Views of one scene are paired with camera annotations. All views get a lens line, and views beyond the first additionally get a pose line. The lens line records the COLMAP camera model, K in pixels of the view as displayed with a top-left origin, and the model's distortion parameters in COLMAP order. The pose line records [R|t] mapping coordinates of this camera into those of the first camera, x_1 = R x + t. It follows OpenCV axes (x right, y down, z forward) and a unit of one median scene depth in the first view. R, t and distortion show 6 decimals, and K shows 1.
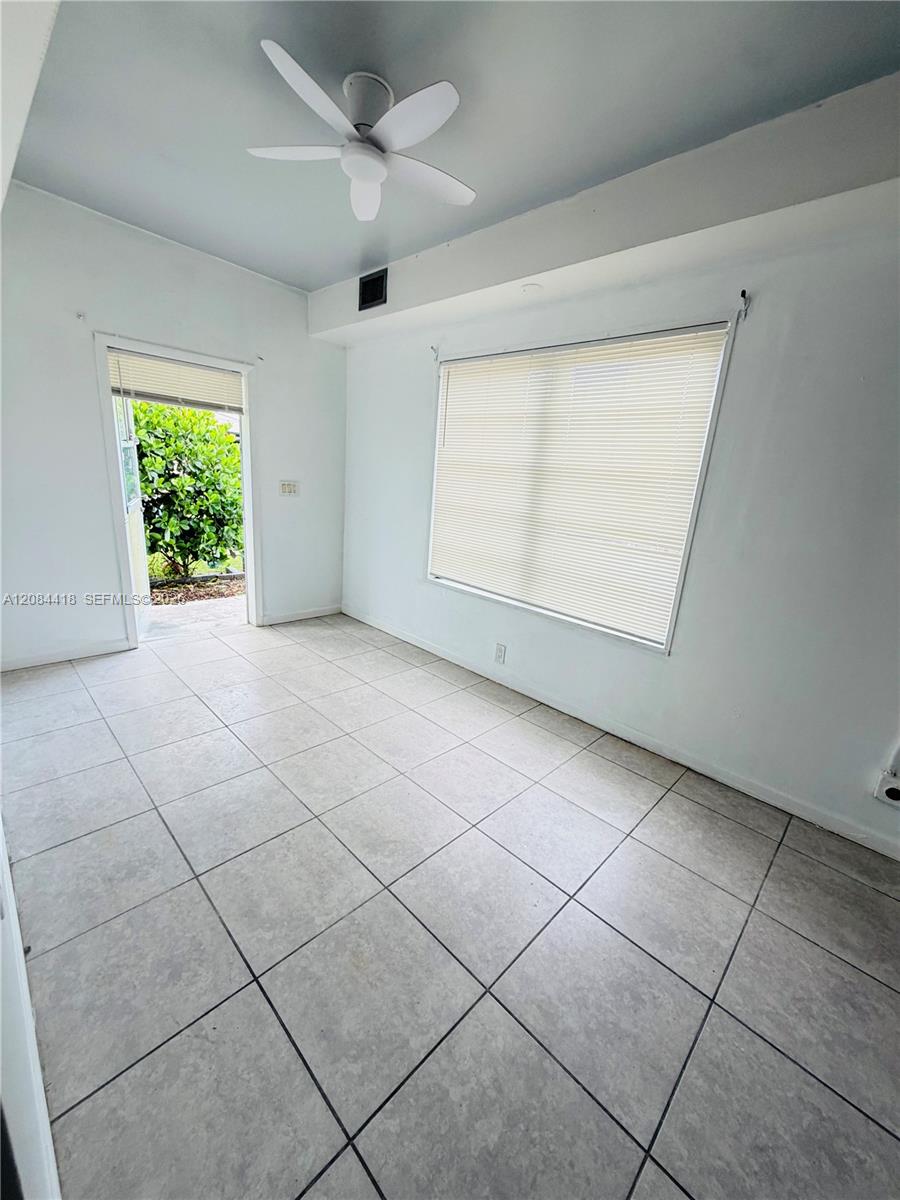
lens RADIAL K [[477.3, 0, 447.0], [0, 477.3, 602.1], [0, 0, 1]] dist [0.008668, 0.000027]
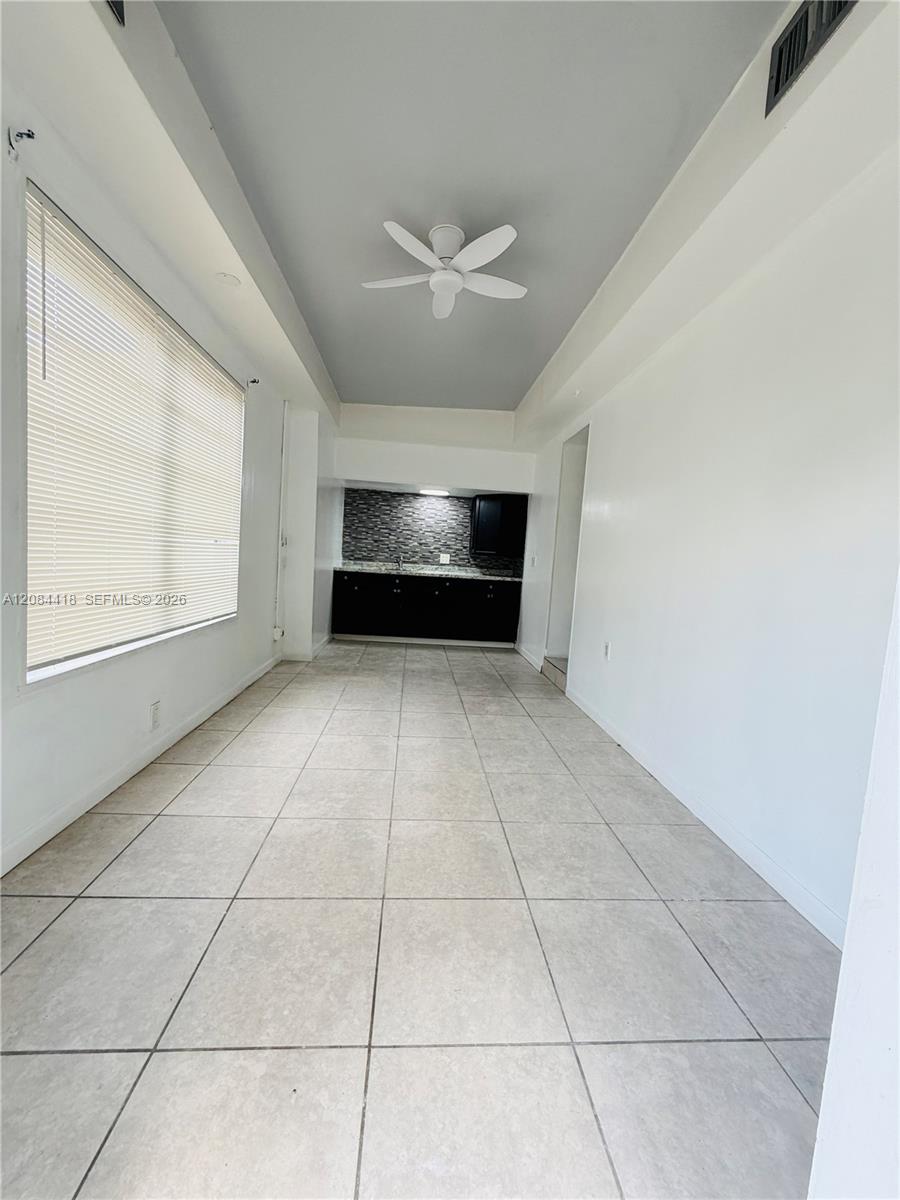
lens RADIAL K [[477.3, 0, 450.7], [0, 477.3, 596.4], [0, 0, 1]] dist [0.008668, 0.000027]
pose [[-0.744661, -0.171881, 0.644932, -0.831333], [0.059630, 0.945276, 0.320777, -0.337769], [-0.664774, 0.277328, -0.693661, 1.477690]]
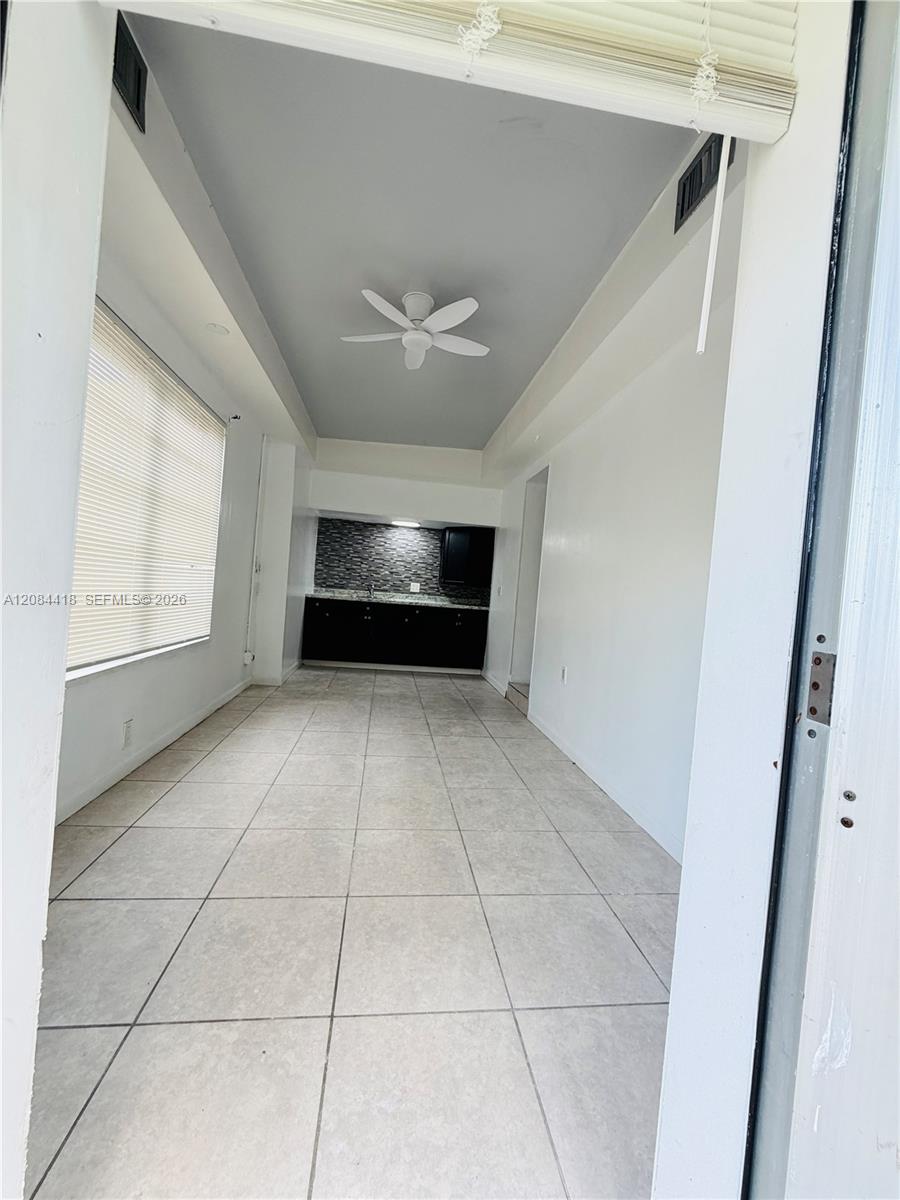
lens RADIAL K [[477.3, 0, 448.9], [0, 477.3, 595.5], [0, 0, 1]] dist [0.008668, 0.000027]
pose [[-0.777431, -0.140881, 0.612988, -0.892614], [0.031718, 0.964570, 0.261912, -0.351897], [-0.628168, 0.223061, -0.745418, 1.528014]]
